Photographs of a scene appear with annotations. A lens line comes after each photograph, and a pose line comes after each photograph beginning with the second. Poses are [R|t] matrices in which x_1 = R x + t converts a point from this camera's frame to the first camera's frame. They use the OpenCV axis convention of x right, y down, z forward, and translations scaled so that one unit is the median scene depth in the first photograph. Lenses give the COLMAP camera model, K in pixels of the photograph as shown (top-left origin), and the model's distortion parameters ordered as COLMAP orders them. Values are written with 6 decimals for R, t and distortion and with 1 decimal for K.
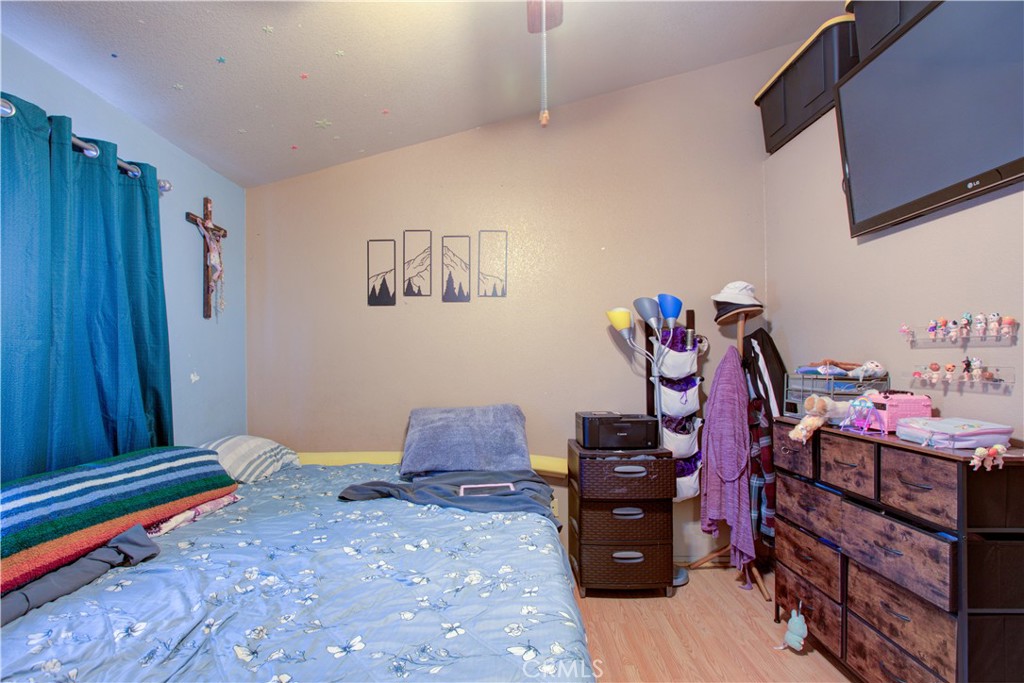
lens RADIAL K [[464.9, 0, 513.1], [0, 464.9, 360.0], [0, 0, 1]] dist [-0.012654, 0.008854]
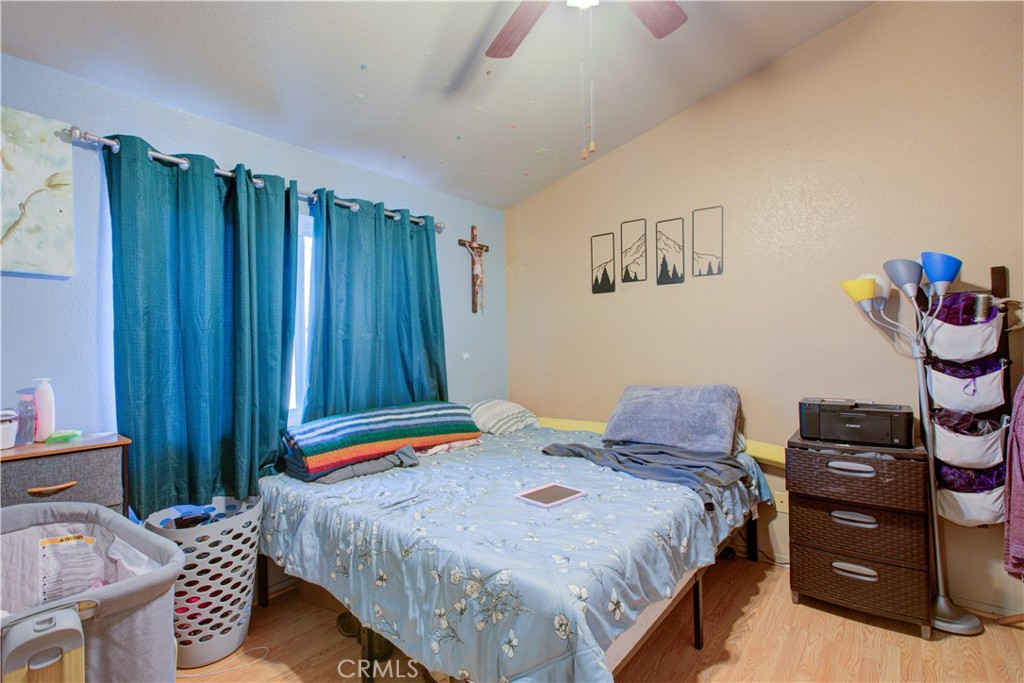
lens RADIAL K [[483.3, 0, 512.0], [0, 483.3, 341.5], [0, 0, 1]] dist [-0.000819, 0.000457]
pose [[0.792669, -0.012416, -0.609525, 0.302240], [0.013949, 0.999900, -0.002228, 0.000165], [0.609492, -0.006736, 0.792763, -0.075014]]
